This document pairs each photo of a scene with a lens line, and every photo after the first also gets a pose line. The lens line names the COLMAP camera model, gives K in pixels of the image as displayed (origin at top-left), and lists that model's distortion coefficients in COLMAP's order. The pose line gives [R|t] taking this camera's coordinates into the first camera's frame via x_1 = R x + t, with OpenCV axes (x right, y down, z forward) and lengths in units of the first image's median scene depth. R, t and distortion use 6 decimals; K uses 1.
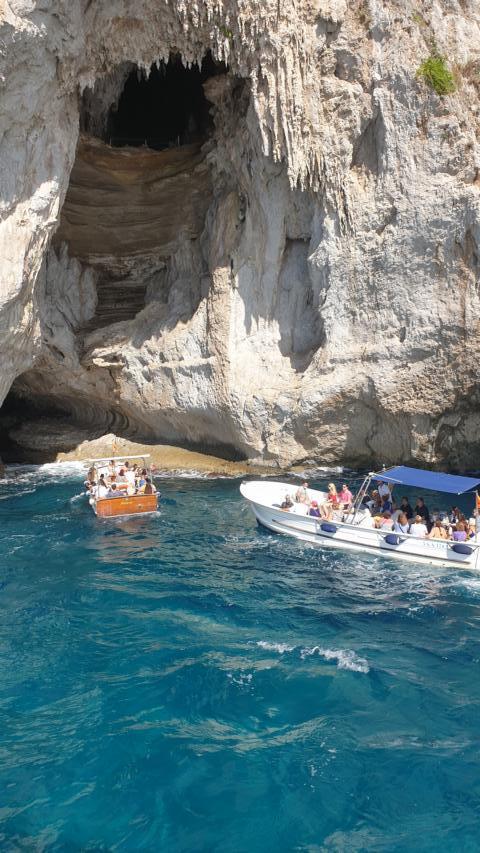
lens RADIAL K [[672.1, 0, 255.8], [0, 672.1, 440.4], [0, 0, 1]] dist [0.025578, -0.005700]
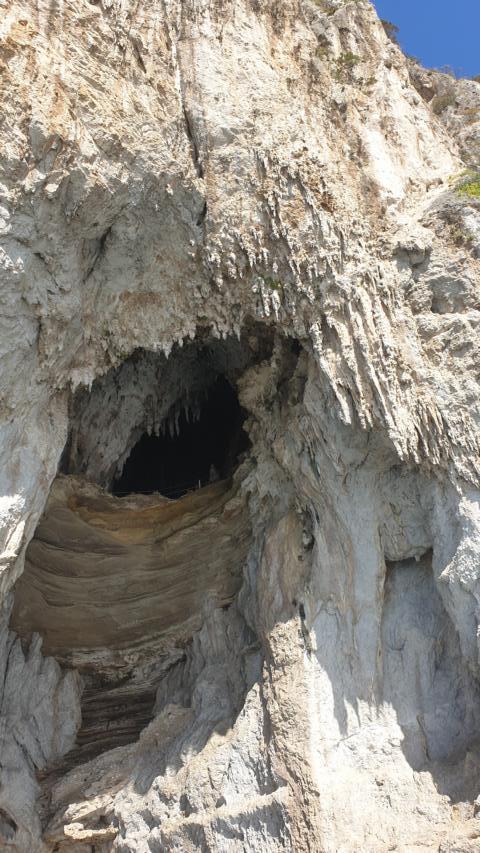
lens RADIAL K [[672.1, 0, 258.1], [0, 672.1, 426.1], [0, 0, 1]] dist [0.025578, -0.005700]
pose [[0.995221, -0.090710, 0.036152, -0.092493], [0.094023, 0.790220, -0.605567, -0.032235], [0.026363, 0.606072, 0.794973, 0.464293]]
